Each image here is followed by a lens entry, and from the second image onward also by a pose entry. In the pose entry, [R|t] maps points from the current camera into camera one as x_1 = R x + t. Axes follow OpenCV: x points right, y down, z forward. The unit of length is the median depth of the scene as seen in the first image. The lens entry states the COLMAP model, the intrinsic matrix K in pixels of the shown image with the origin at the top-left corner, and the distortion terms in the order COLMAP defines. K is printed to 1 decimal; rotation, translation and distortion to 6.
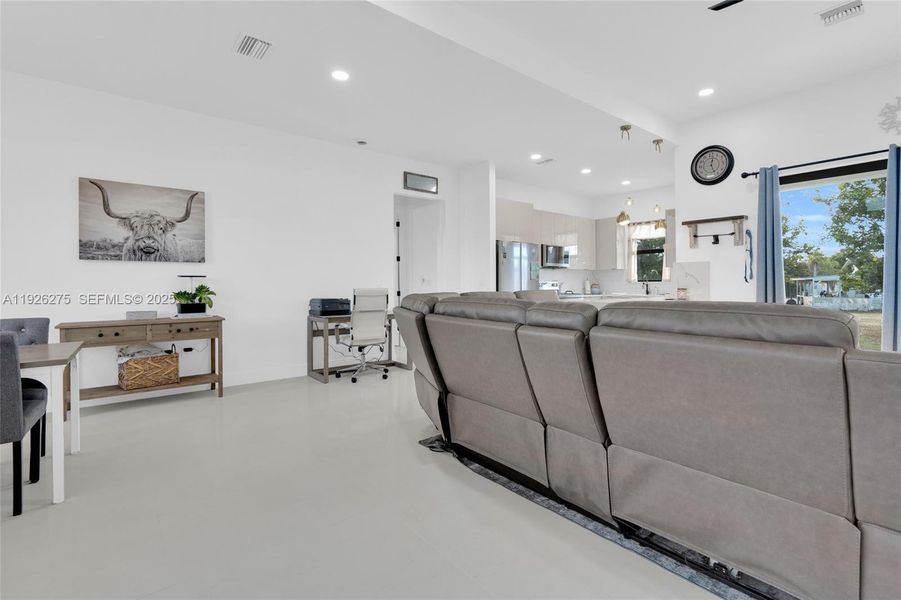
lens RADIAL K [[415.1, 0, 451.6], [0, 415.1, 286.0], [0, 0, 1]] dist [-0.007643, 0.001575]
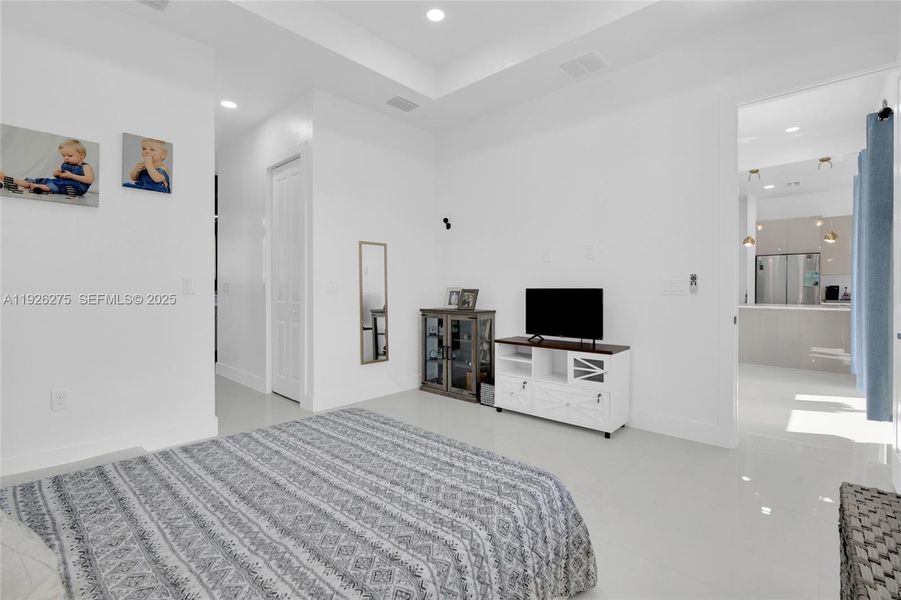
lens RADIAL K [[412.1, 0, 454.1], [0, 412.1, 294.0], [0, 0, 1]] dist [-0.003503, 0.000579]
pose [[0.149597, 0.013848, -0.988650, 1.780056], [-0.009451, 0.999876, 0.012575, -0.001788], [0.988702, 0.007462, 0.149709, -0.147012]]
